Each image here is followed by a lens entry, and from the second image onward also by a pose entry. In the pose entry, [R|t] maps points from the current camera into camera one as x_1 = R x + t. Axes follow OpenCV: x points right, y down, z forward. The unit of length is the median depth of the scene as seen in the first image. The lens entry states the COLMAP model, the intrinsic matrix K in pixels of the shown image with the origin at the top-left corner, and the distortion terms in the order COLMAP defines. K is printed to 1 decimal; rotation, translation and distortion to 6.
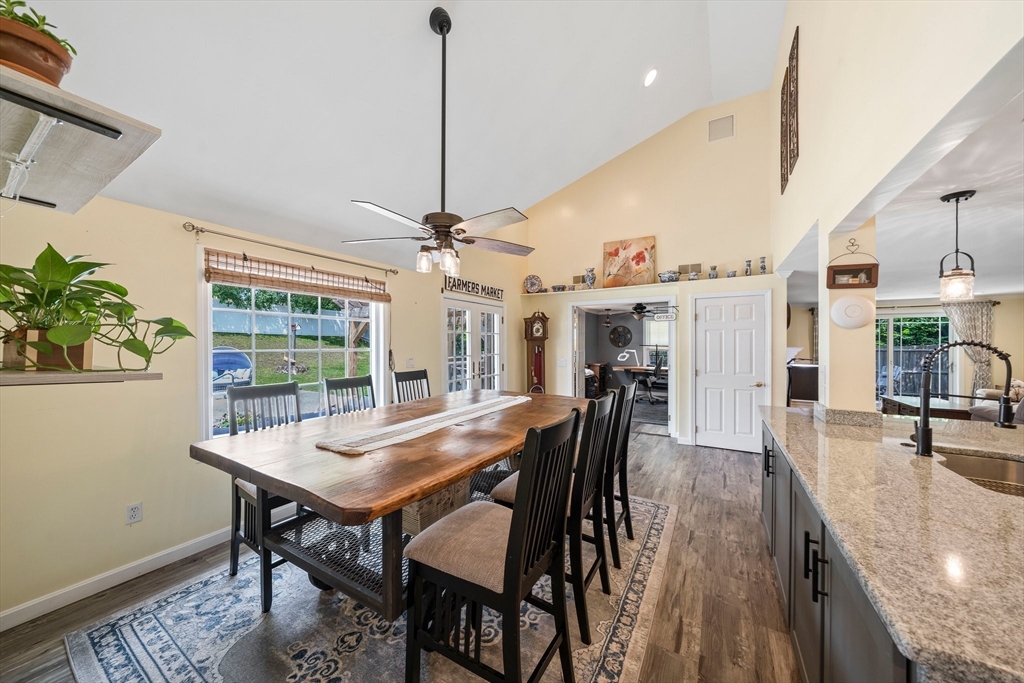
lens RADIAL K [[353.8, 0, 503.9], [0, 353.8, 344.5], [0, 0, 1]] dist [-0.006860, 0.000085]
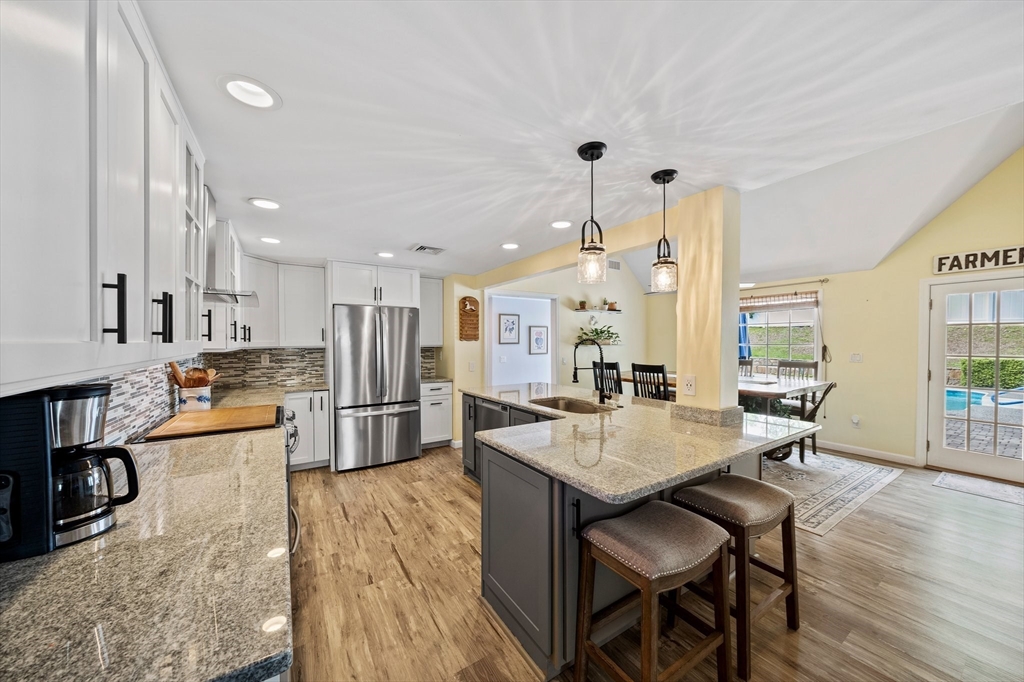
lens RADIAL K [[358.3, 0, 505.8], [0, 358.3, 348.8], [0, 0, 1]] dist [-0.006805, 0.000406]
pose [[-0.447135, 0.018286, -0.894279, 1.938501], [-0.000263, 0.999788, 0.020575, 0.003252], [0.894466, 0.009435, -0.447036, 0.878772]]
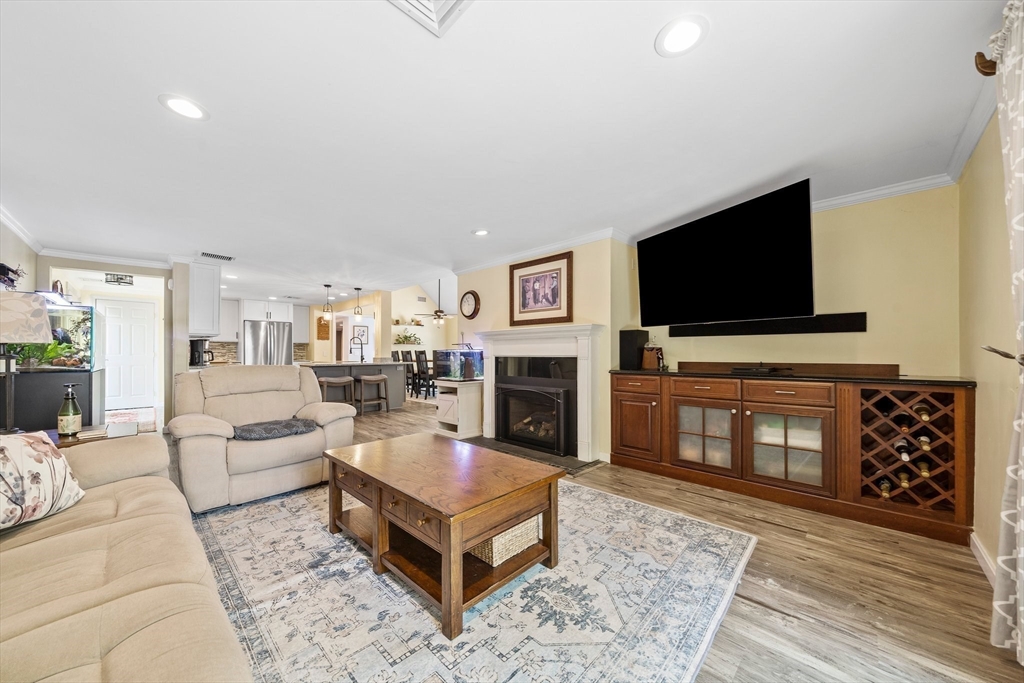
lens RADIAL K [[351.8, 0, 506.4], [0, 351.8, 349.3], [0, 0, 1]] dist [-0.006269, -0.000115]
pose [[-0.242299, -0.009304, -0.970157, 3.339725], [-0.000888, 0.999956, -0.009368, 0.125719], [0.970201, -0.001409, -0.242296, 2.539419]]
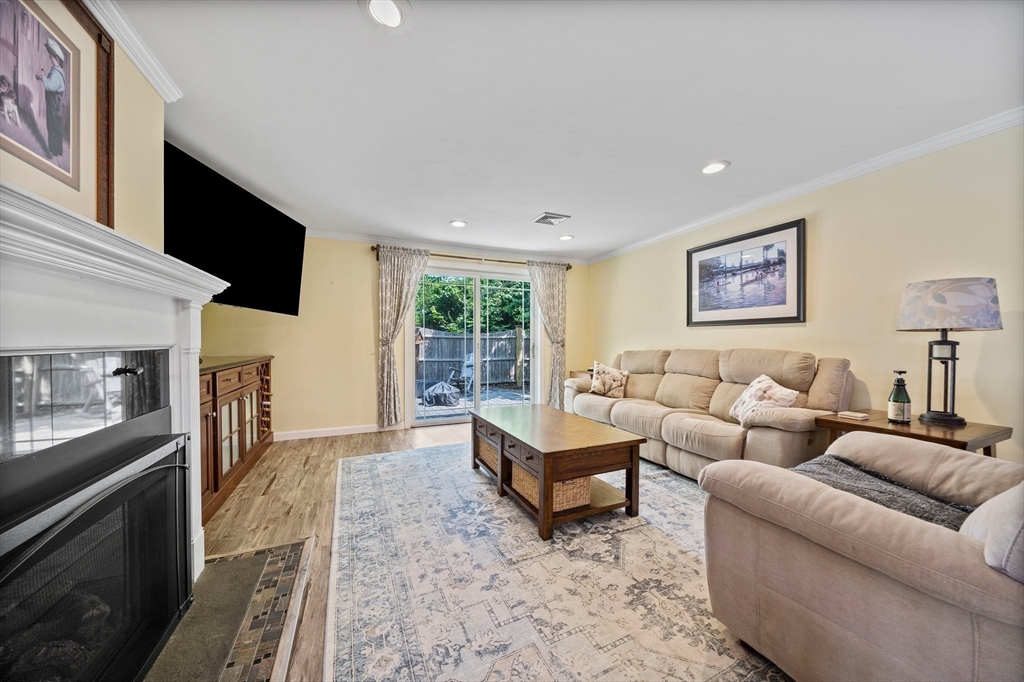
lens RADIAL K [[358.3, 0, 505.8], [0, 358.3, 348.8], [0, 0, 1]] dist [-0.006805, 0.000406]
pose [[0.588524, -0.016624, 0.808309, 1.797837], [0.002771, 0.999824, 0.018545, 0.133740], [-0.808475, -0.008675, 0.588466, 1.708446]]
